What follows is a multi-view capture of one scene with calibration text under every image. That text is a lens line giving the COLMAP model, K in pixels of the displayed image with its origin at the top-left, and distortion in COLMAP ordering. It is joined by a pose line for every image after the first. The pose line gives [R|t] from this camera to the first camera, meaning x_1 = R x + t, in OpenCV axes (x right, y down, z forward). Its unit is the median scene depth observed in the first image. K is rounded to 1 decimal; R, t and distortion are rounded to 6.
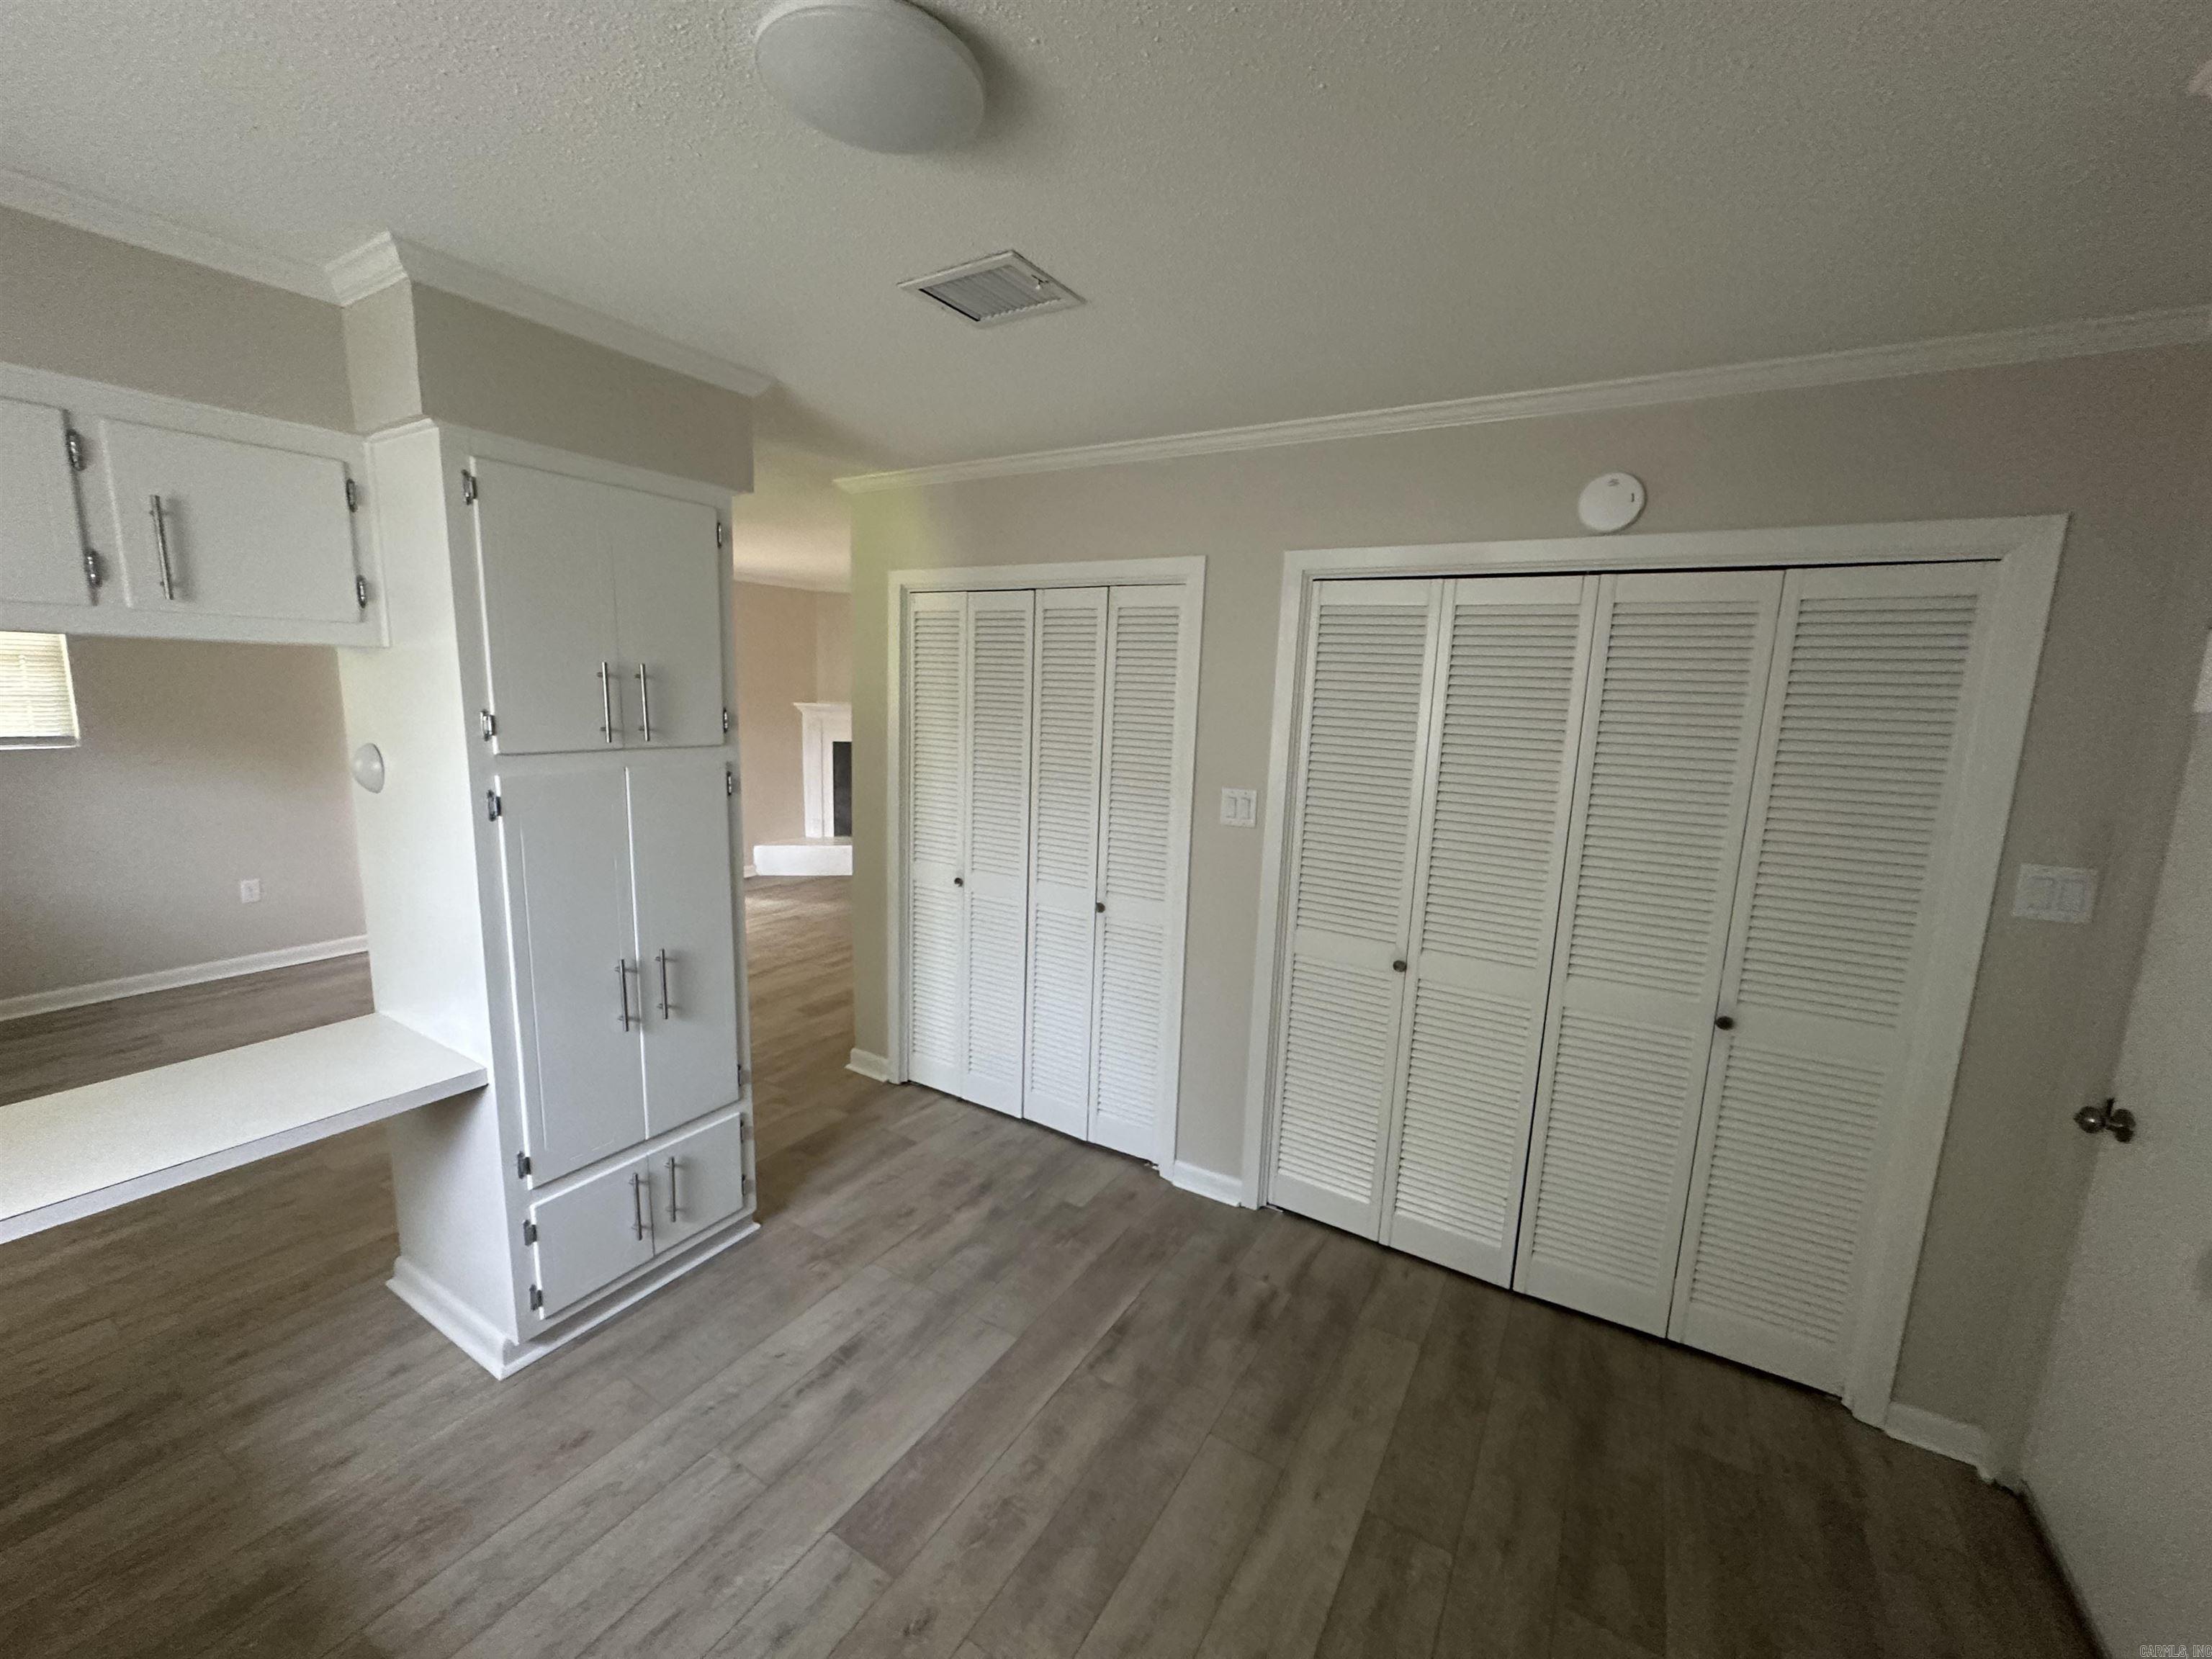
lens RADIAL K [[883.9, 0, 1103.1], [0, 883.9, 833.1], [0, 0, 1]] dist [-0.007142, 0.001525]
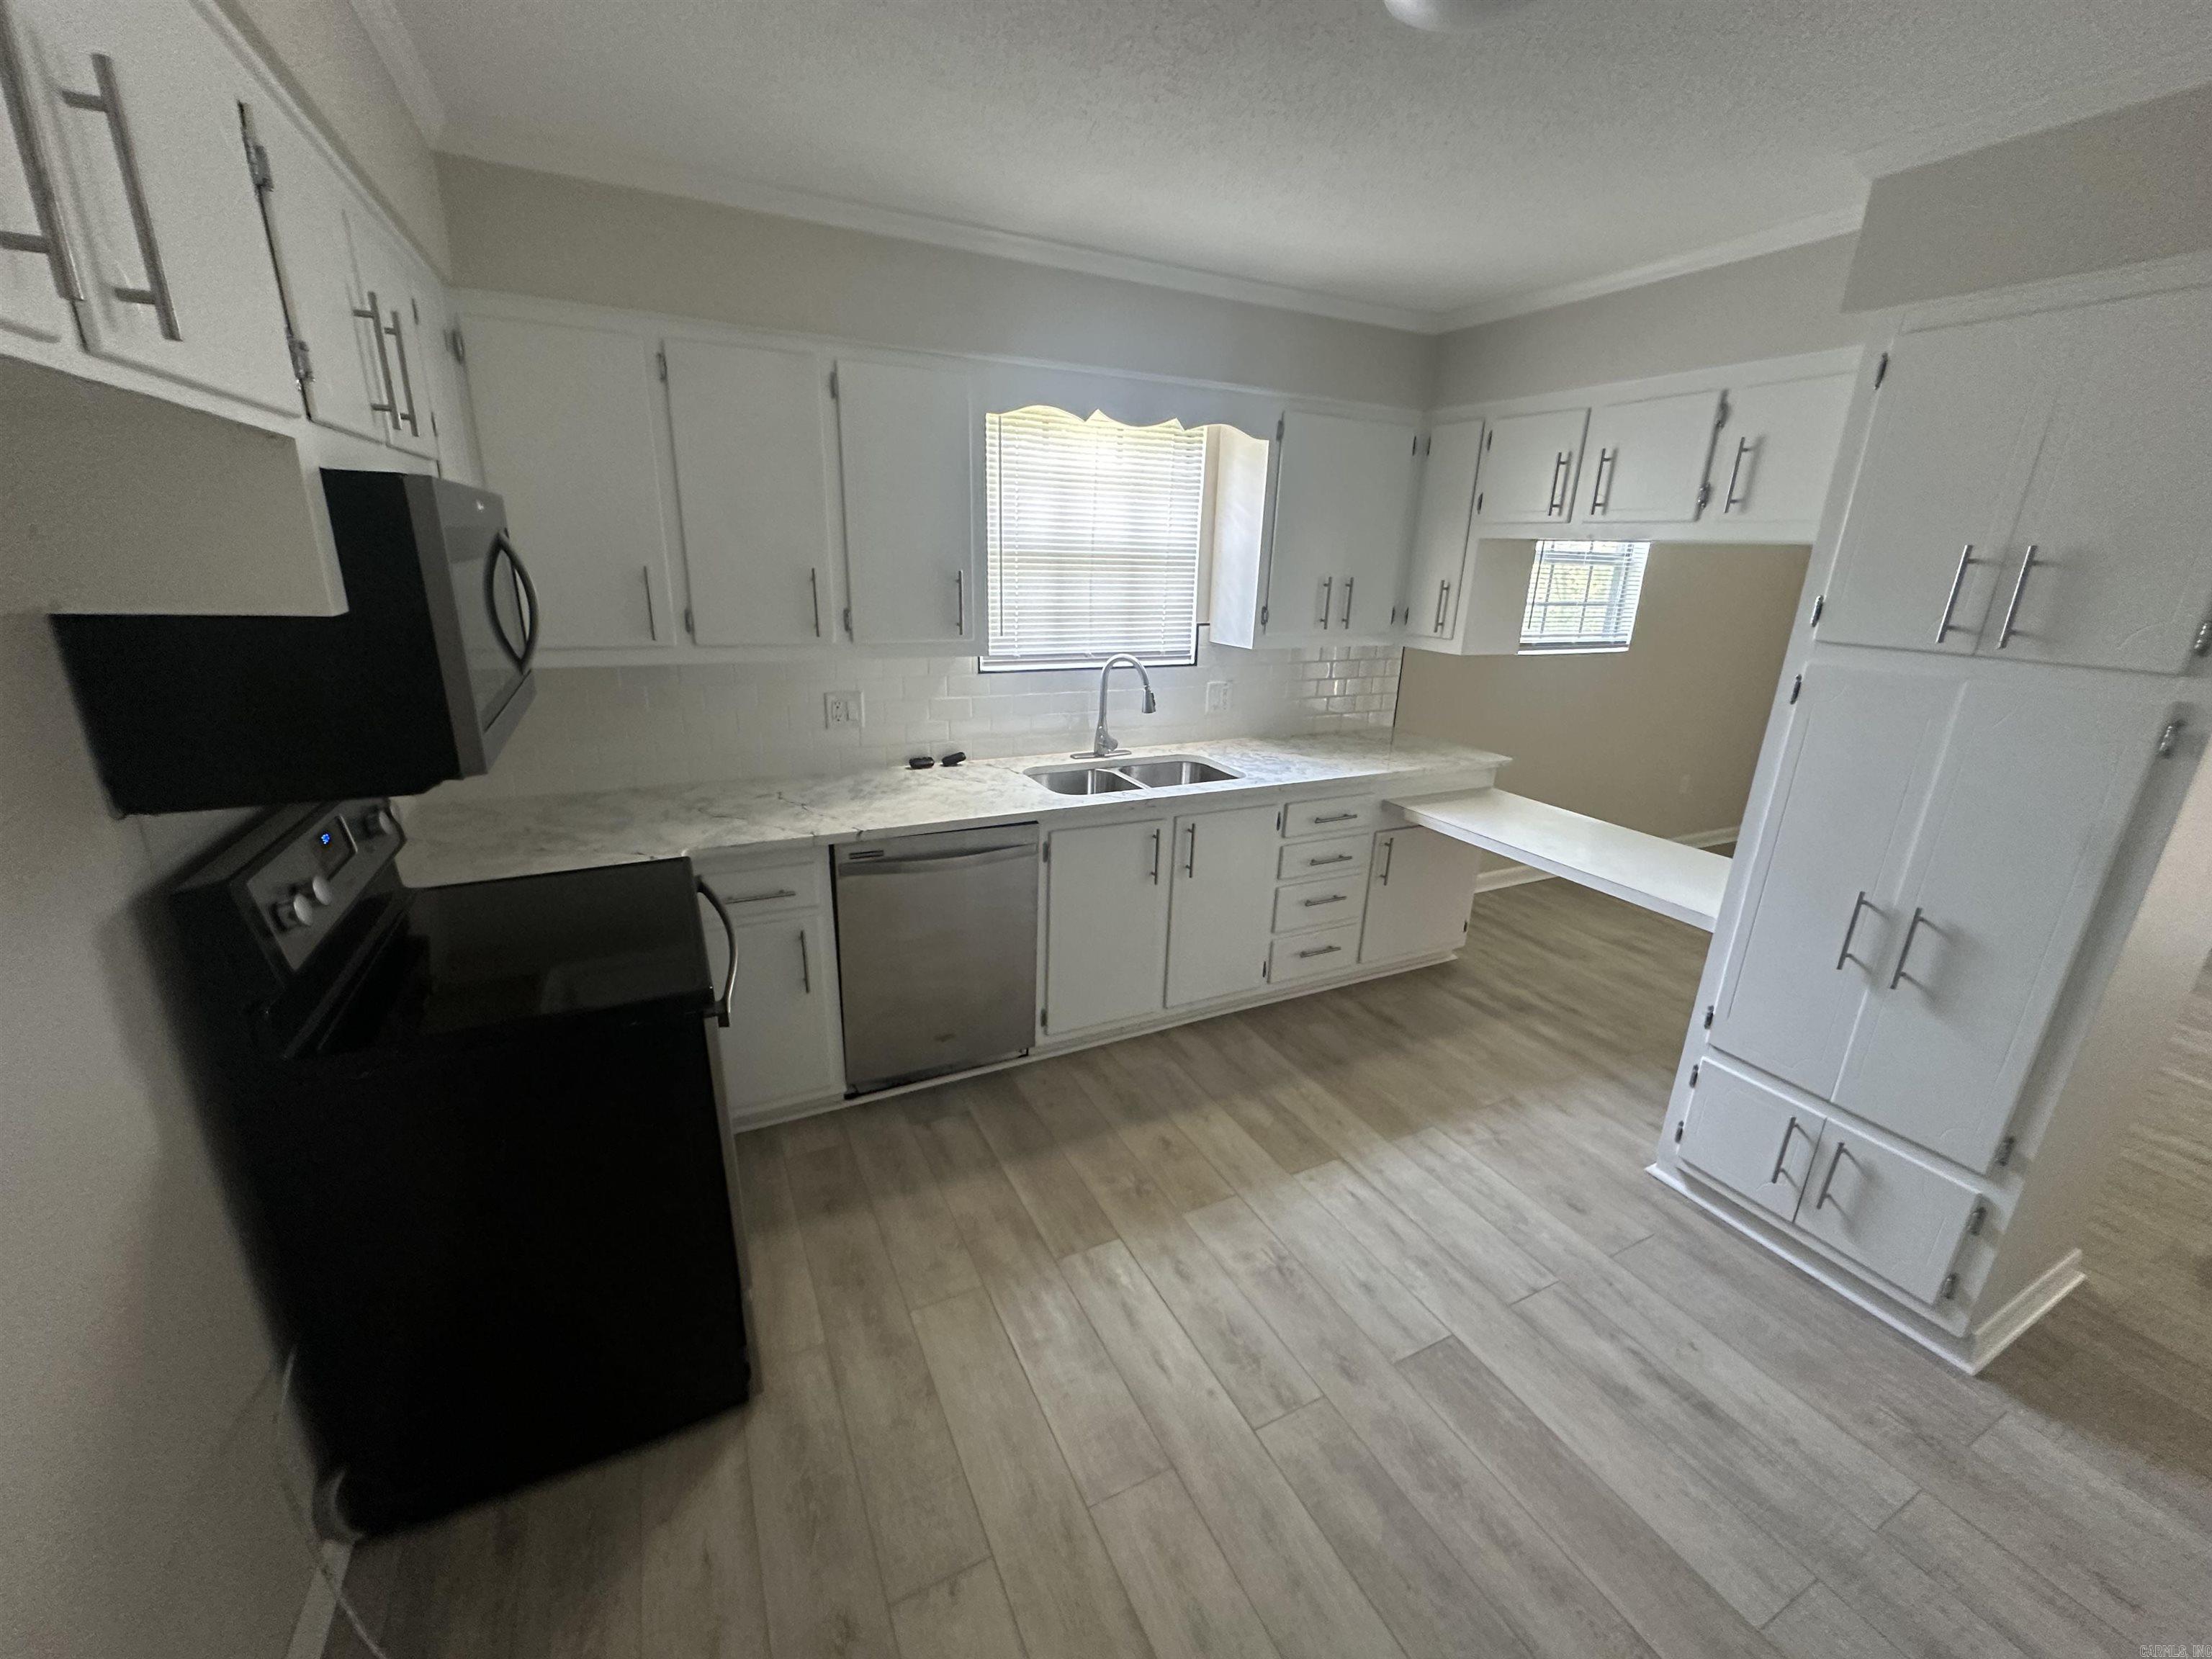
lens RADIAL K [[883.9, 0, 1109.4], [0, 883.9, 835.3], [0, 0, 1]] dist [-0.007142, 0.001525]
pose [[-0.526659, 0.212053, -0.823203, 0.540371], [-0.187895, 0.915397, 0.356011, -0.077244], [0.829051, 0.342172, -0.442258, 0.705107]]
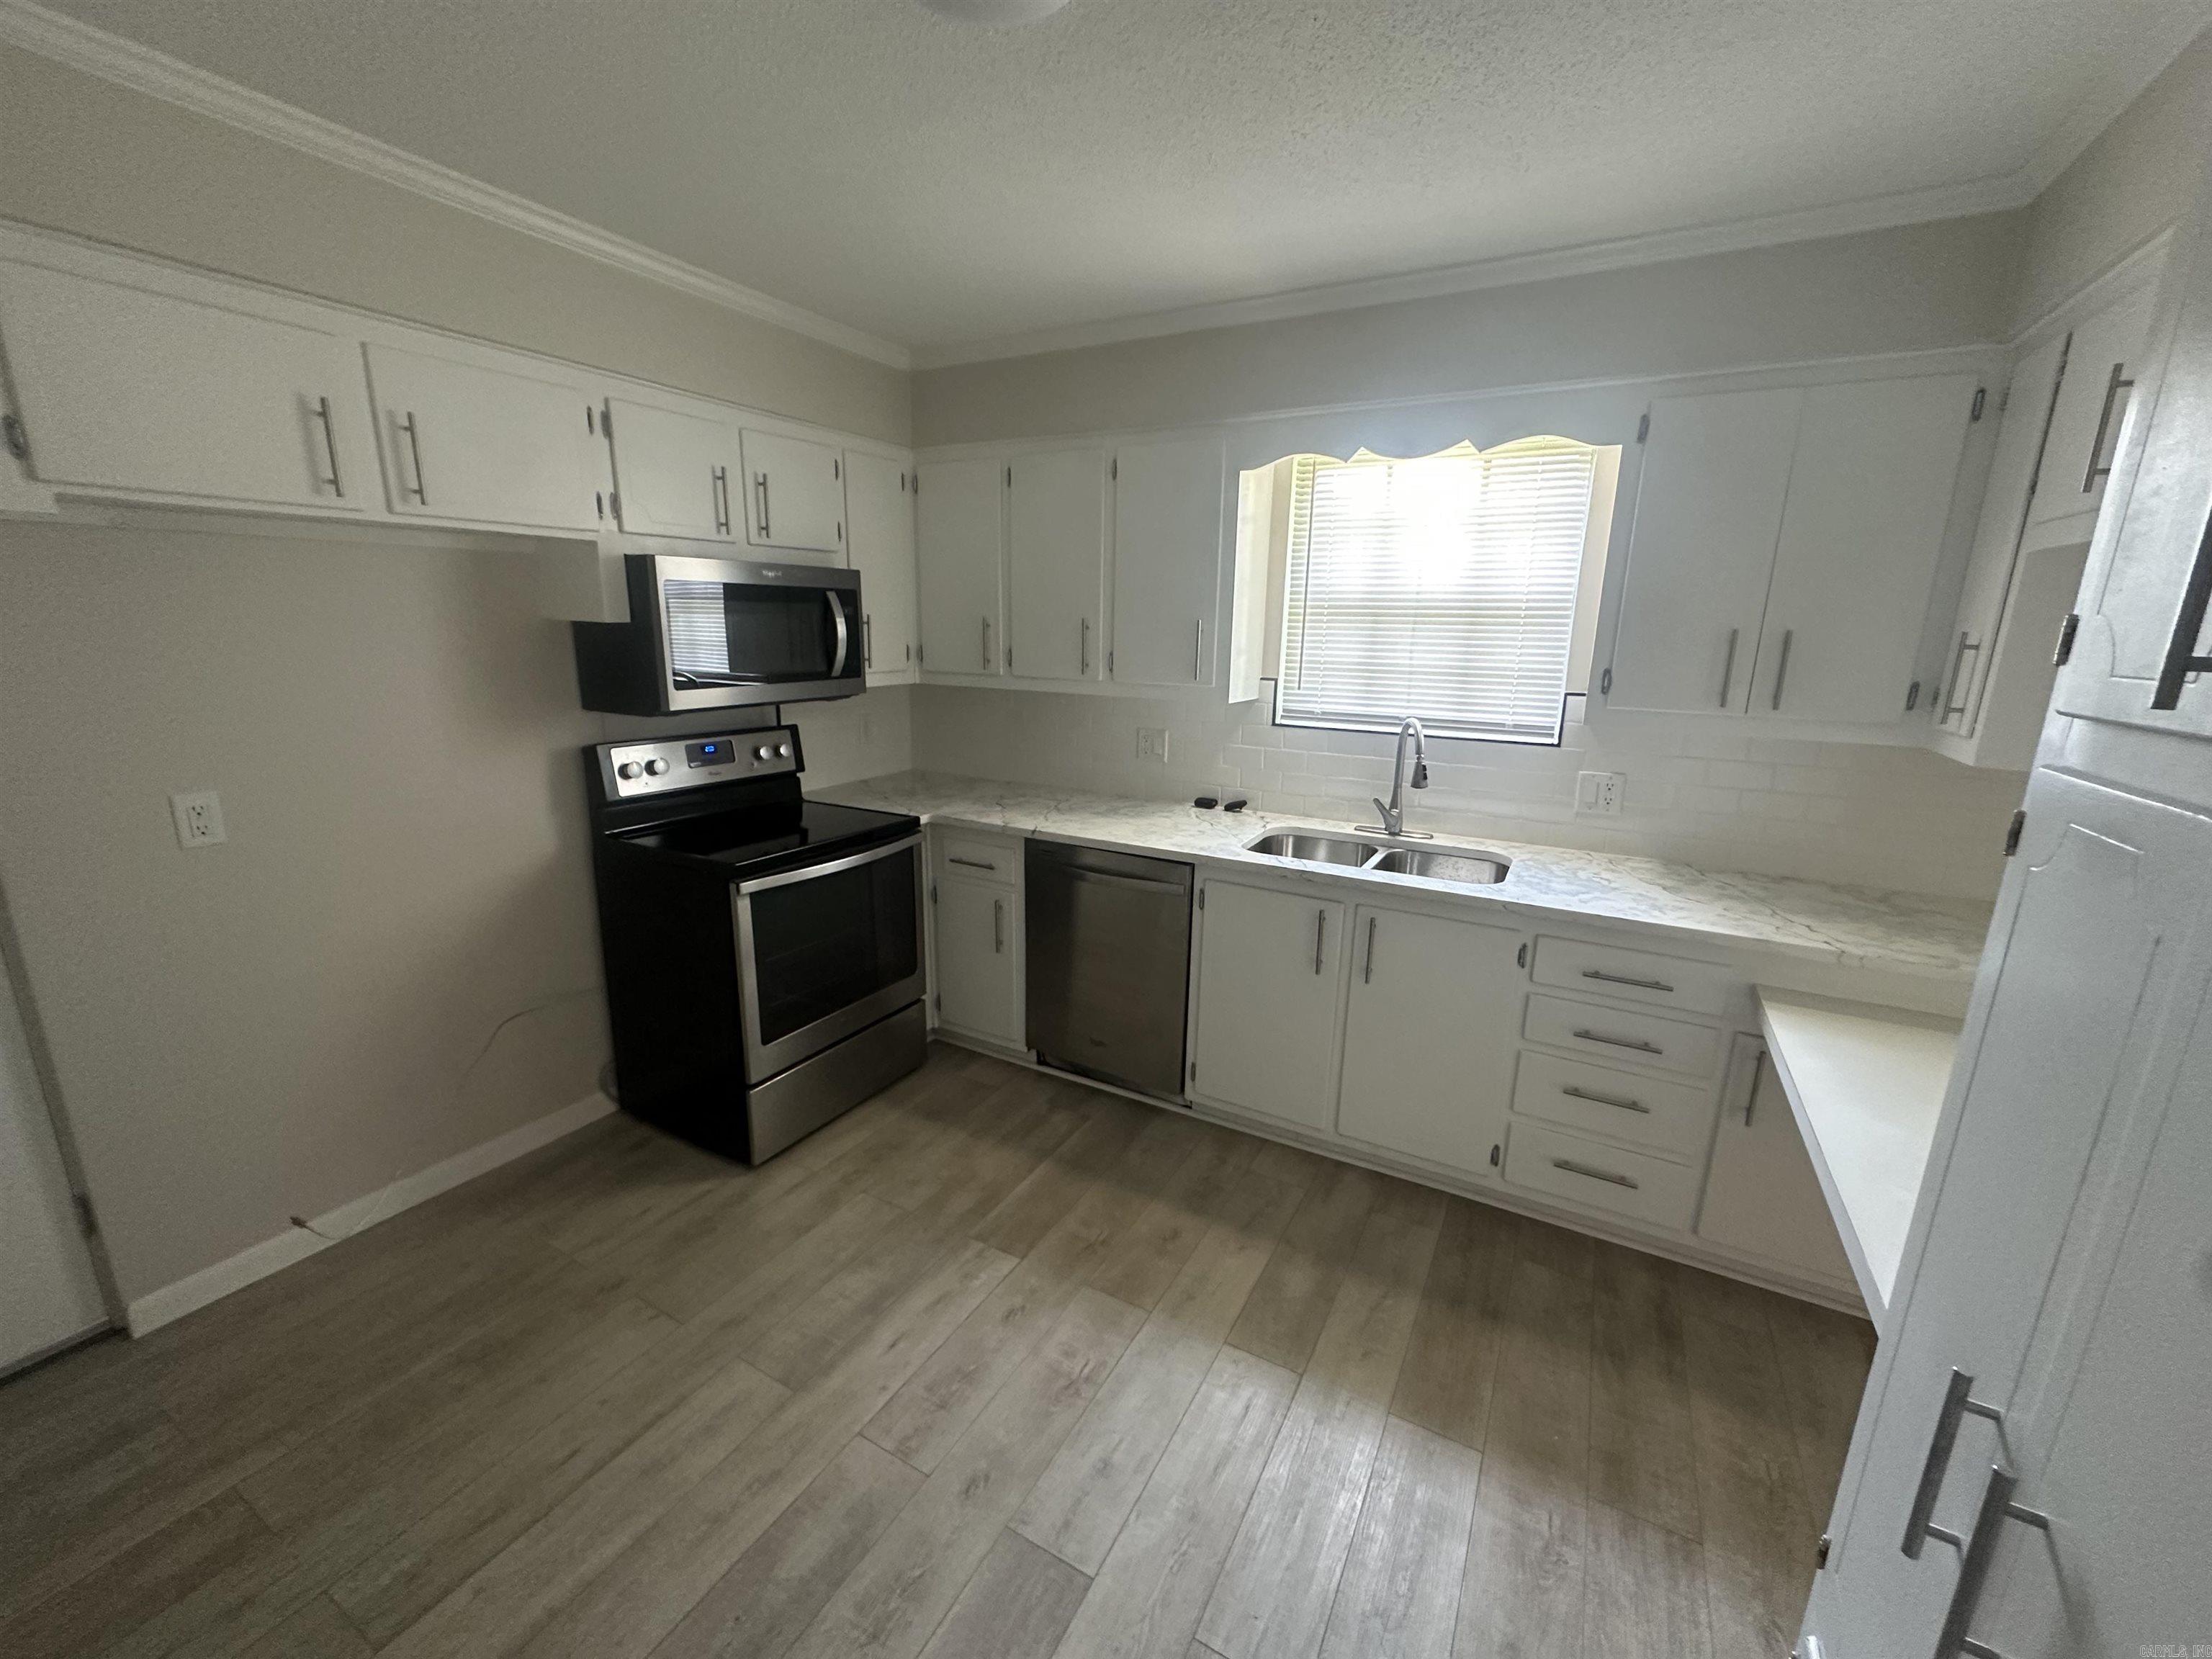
lens RADIAL K [[883.9, 0, 1100.3], [0, 883.9, 833.6], [0, 0, 1]] dist [-0.007142, 0.001525]
pose [[-0.997850, -0.044339, -0.048255, -0.188563], [-0.059647, 0.919510, 0.388516, -0.141195], [0.027145, 0.390559, -0.920178, 1.148505]]
